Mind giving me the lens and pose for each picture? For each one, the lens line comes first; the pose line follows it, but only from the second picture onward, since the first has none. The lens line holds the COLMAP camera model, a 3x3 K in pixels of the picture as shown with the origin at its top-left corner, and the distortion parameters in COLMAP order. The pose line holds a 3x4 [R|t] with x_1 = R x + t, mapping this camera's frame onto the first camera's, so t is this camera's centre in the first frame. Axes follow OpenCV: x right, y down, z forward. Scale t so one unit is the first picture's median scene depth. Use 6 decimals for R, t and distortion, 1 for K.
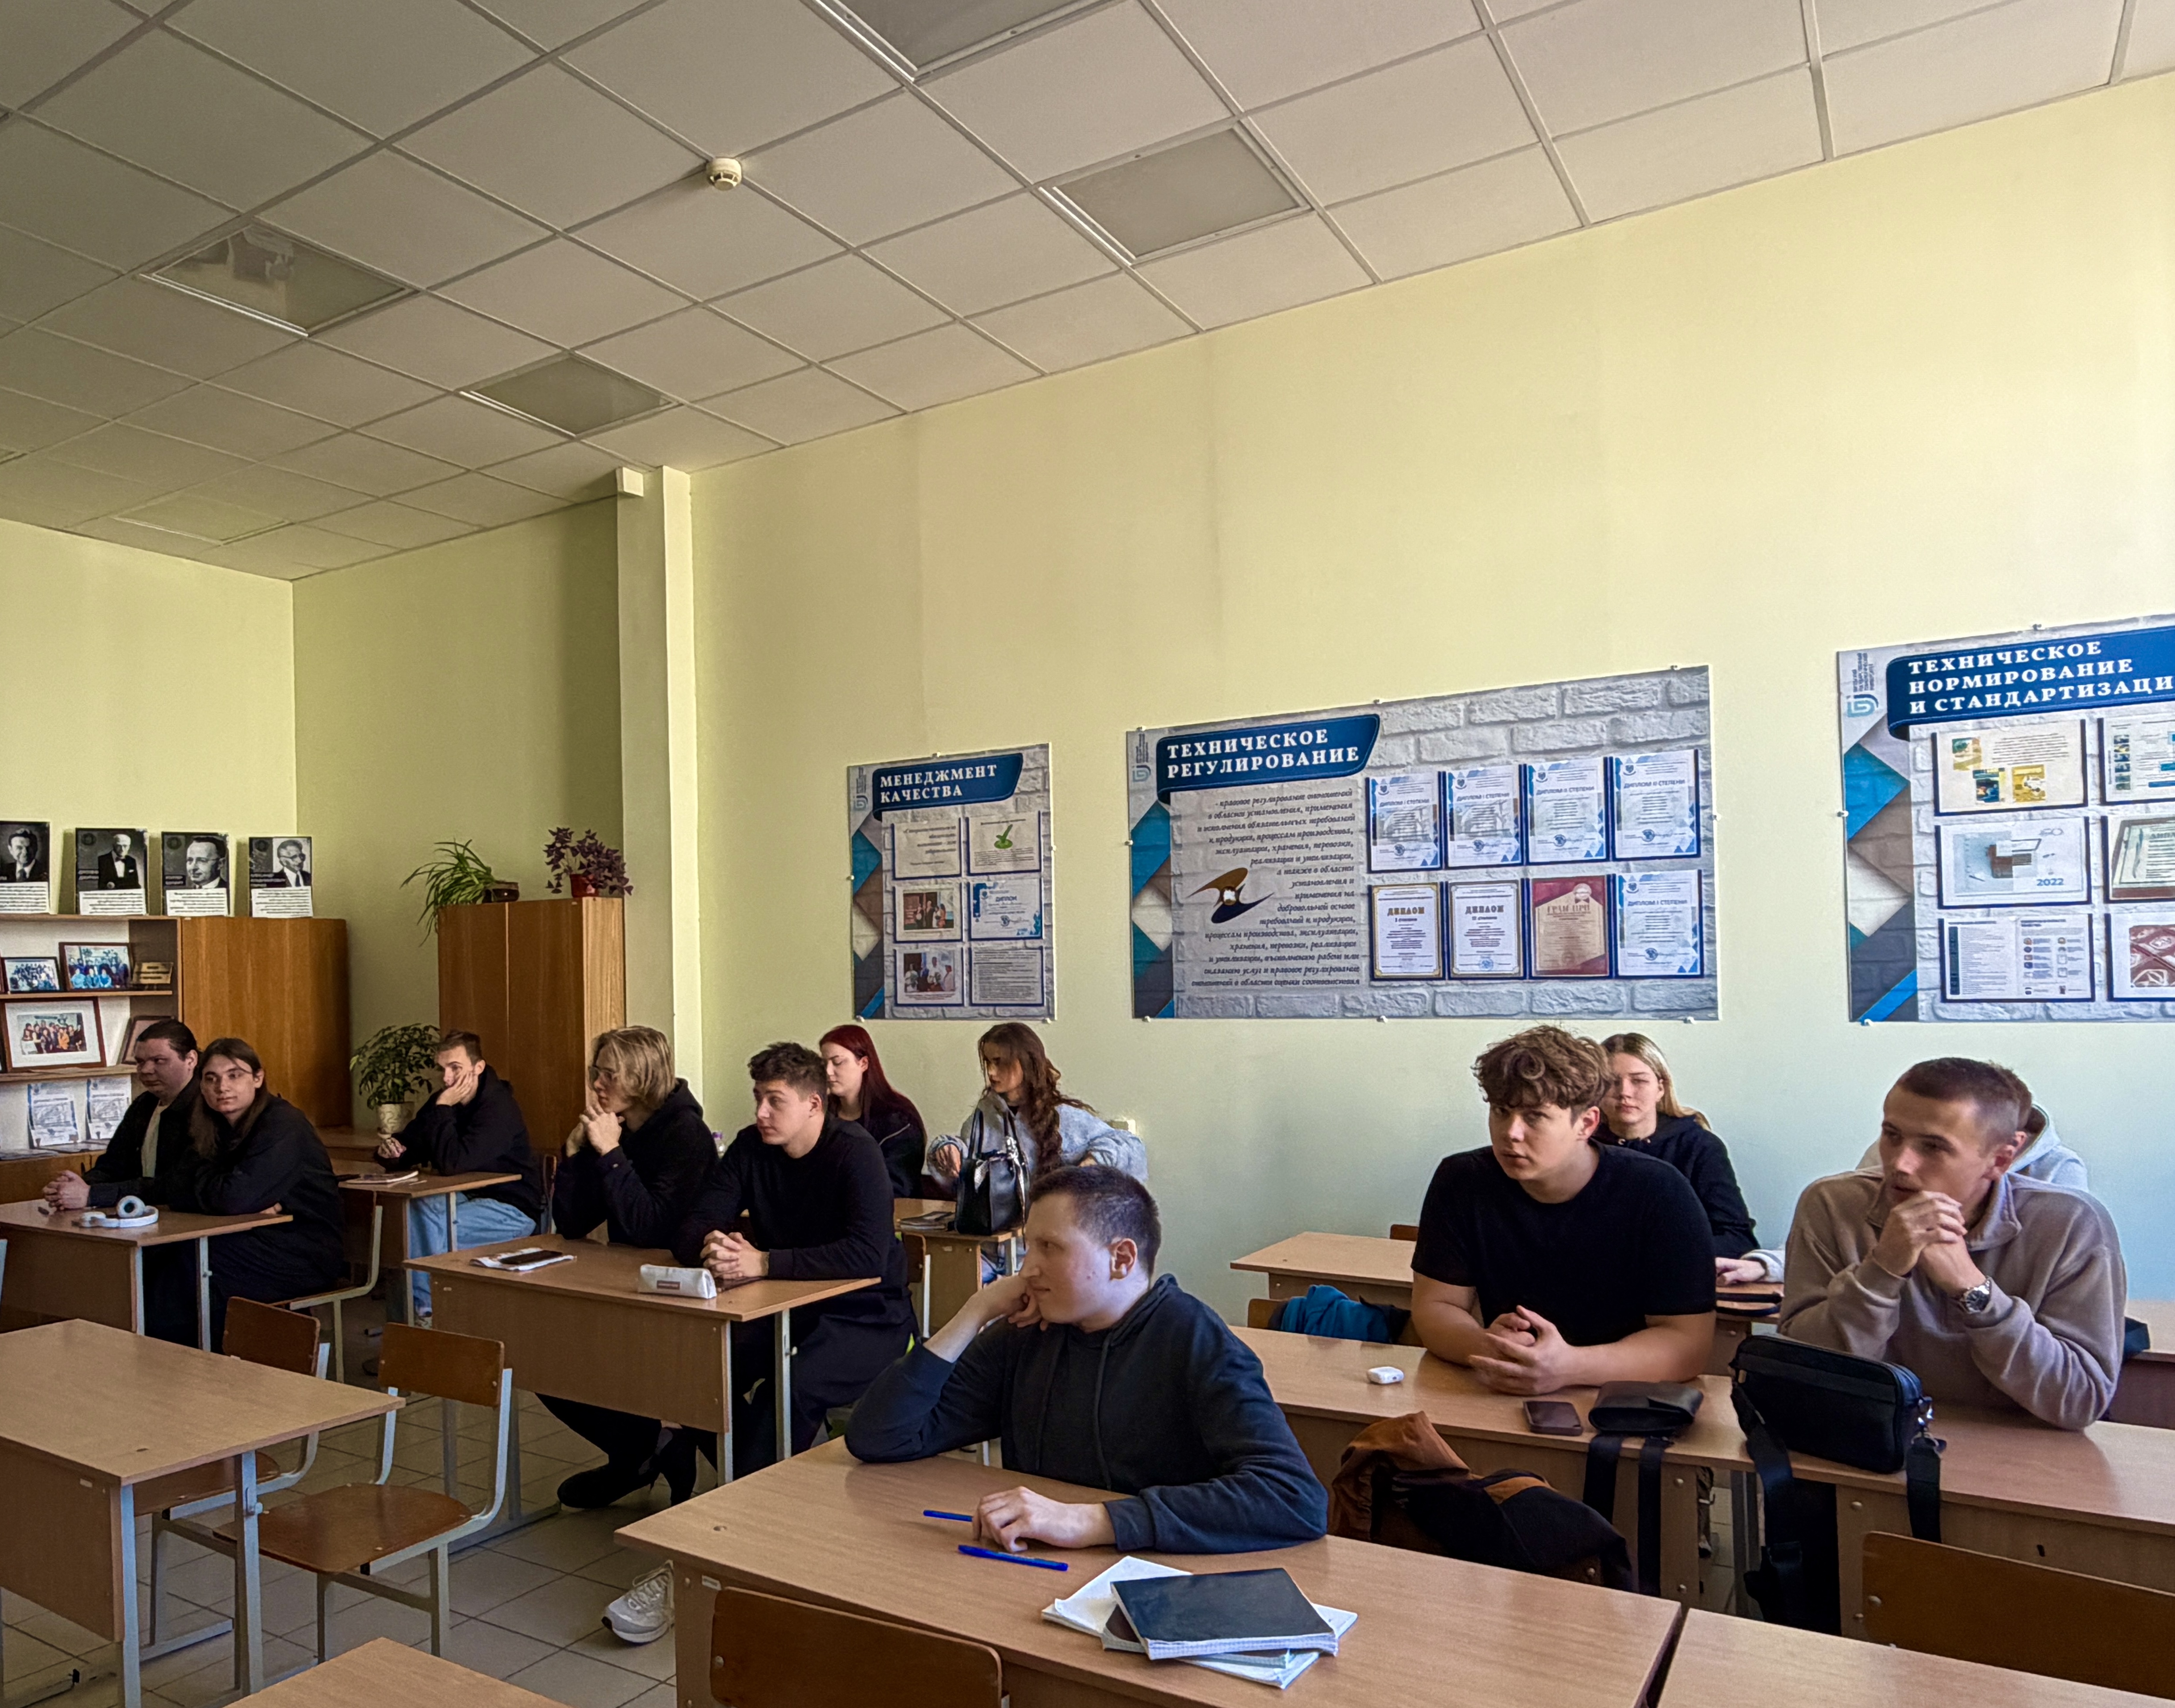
lens RADIAL K [[1440.5, 0, 1067.7], [0, 1440.5, 954.0], [0, 0, 1]] dist [0.008551, 0.000248]
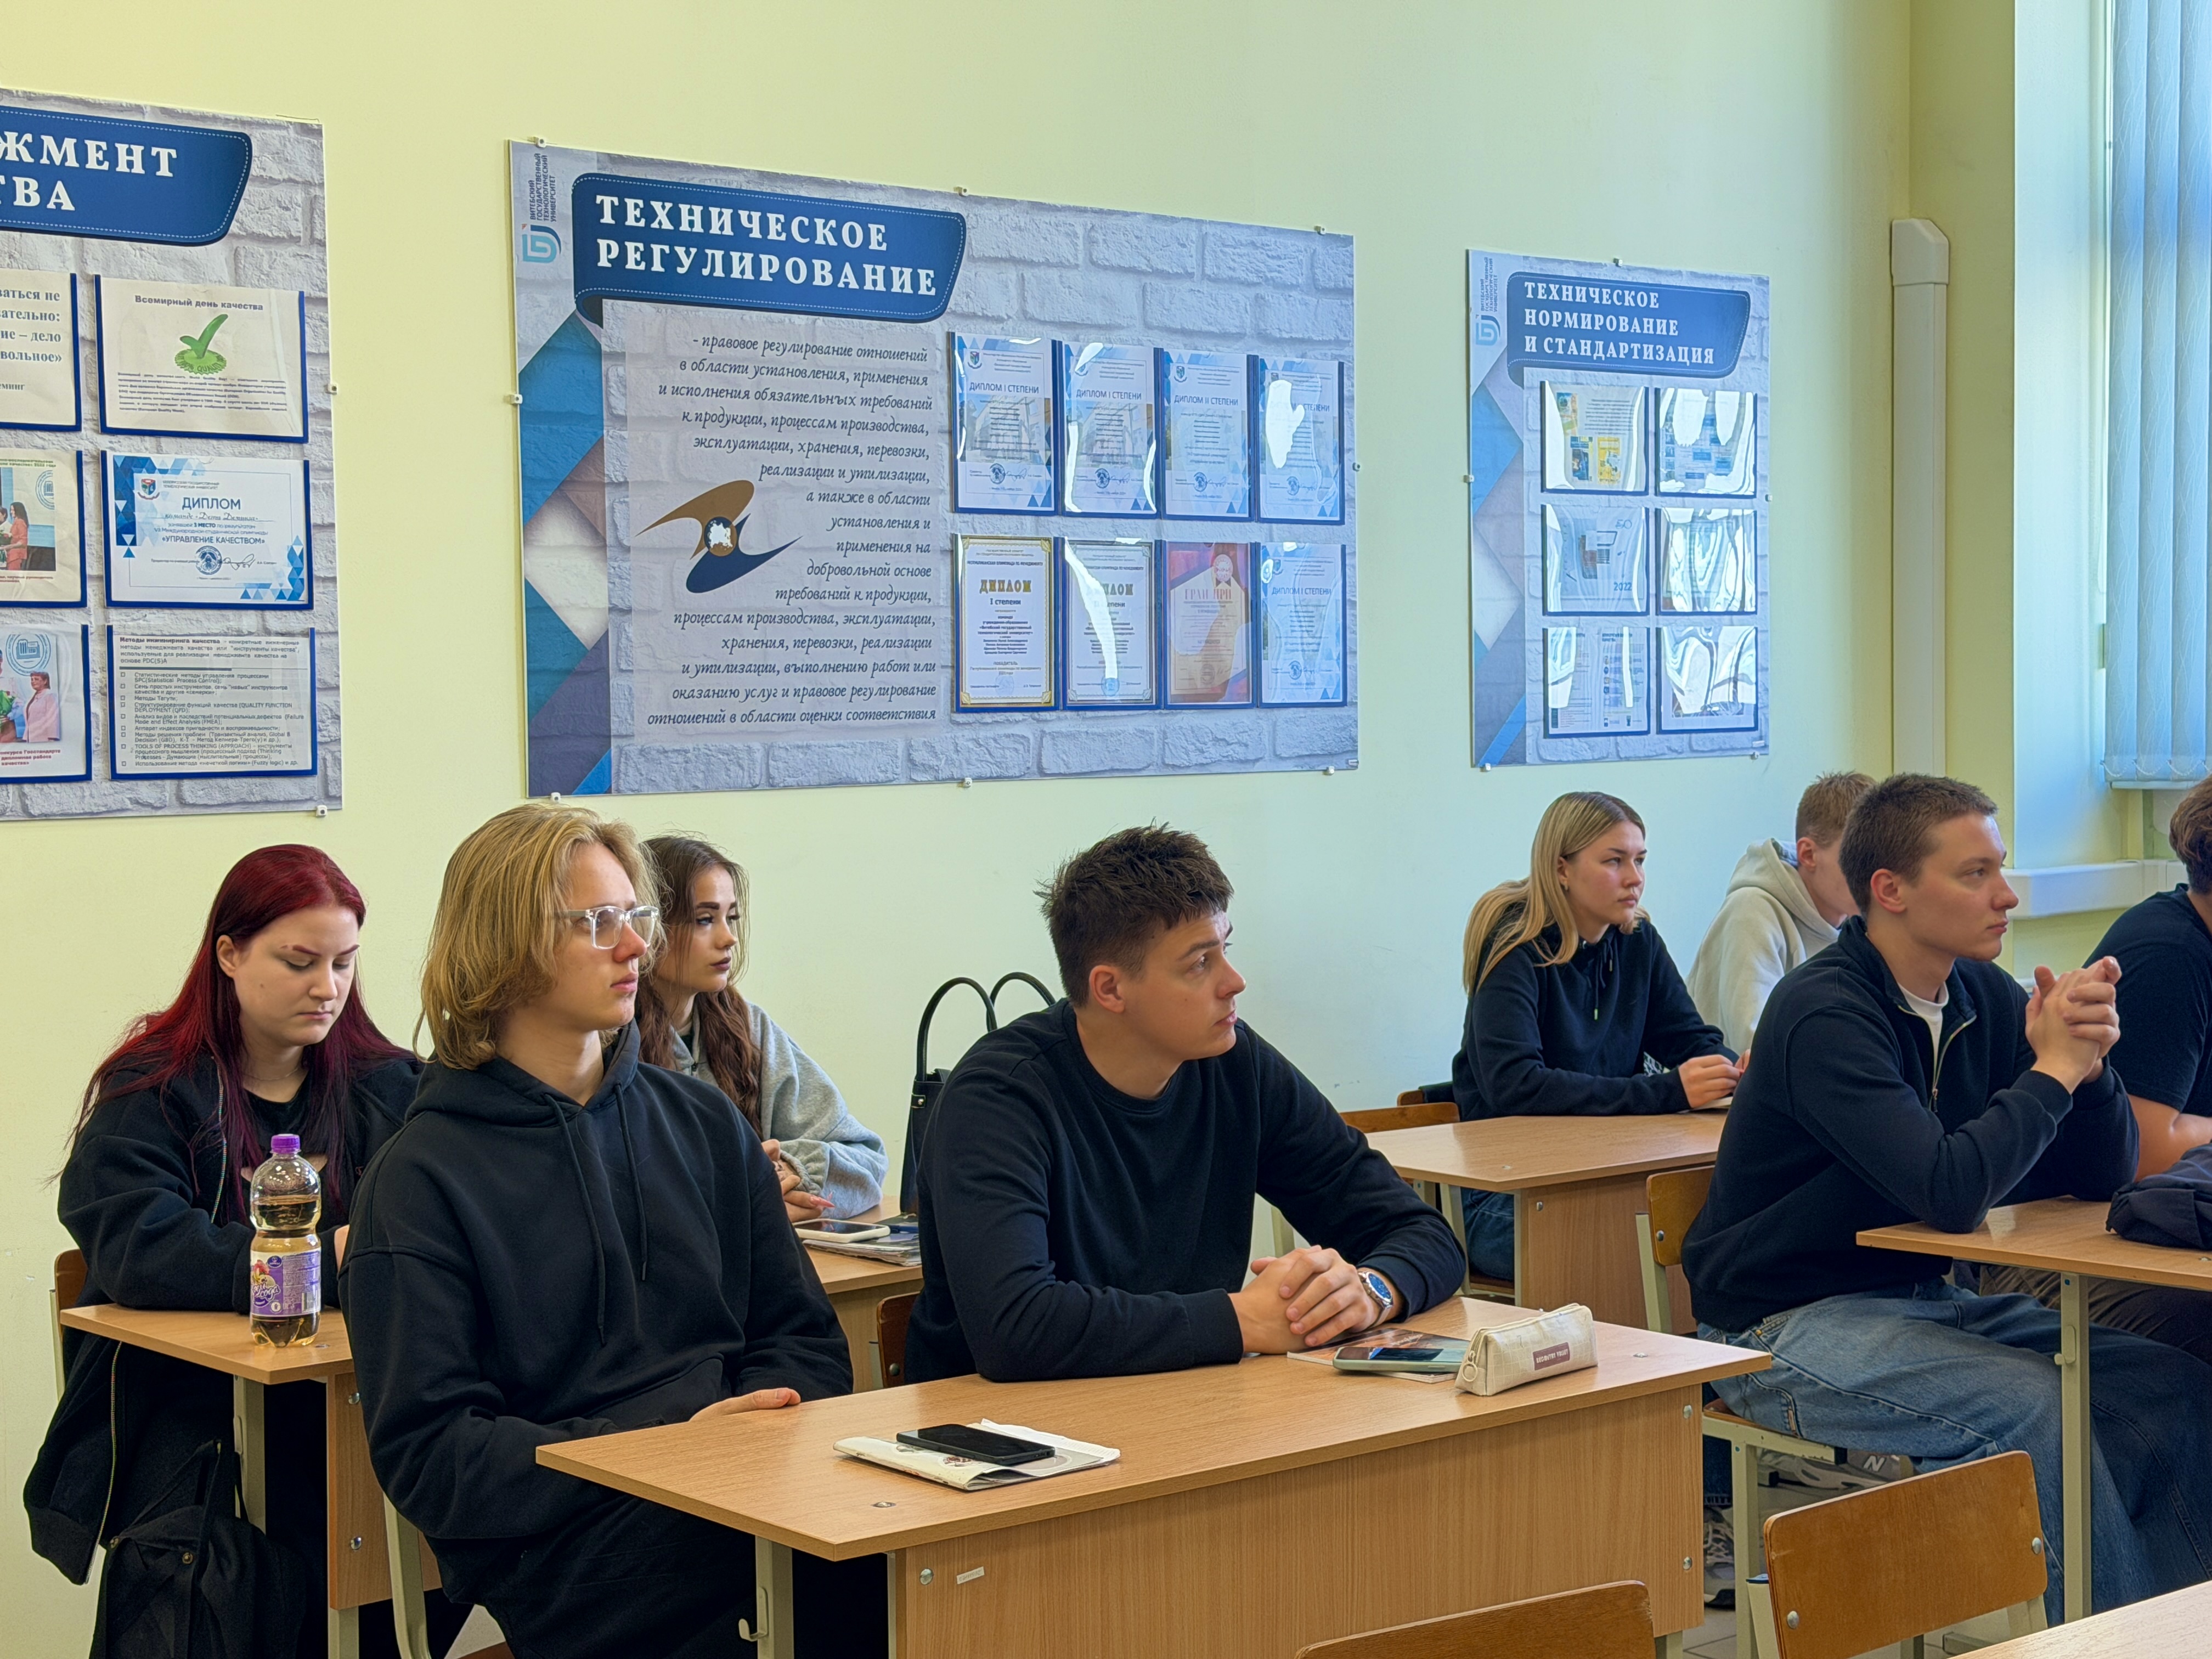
lens RADIAL K [[3360.1, 0, 1106.0], [0, 3360.1, 830.7], [0, 0, 1]] dist [0.153725, 0.000000]
pose [[0.321073, -0.027755, 0.946648, -0.954453], [-0.004919, 0.999508, 0.030973, 0.023399], [-0.947042, -0.014601, 0.320779, 0.537204]]
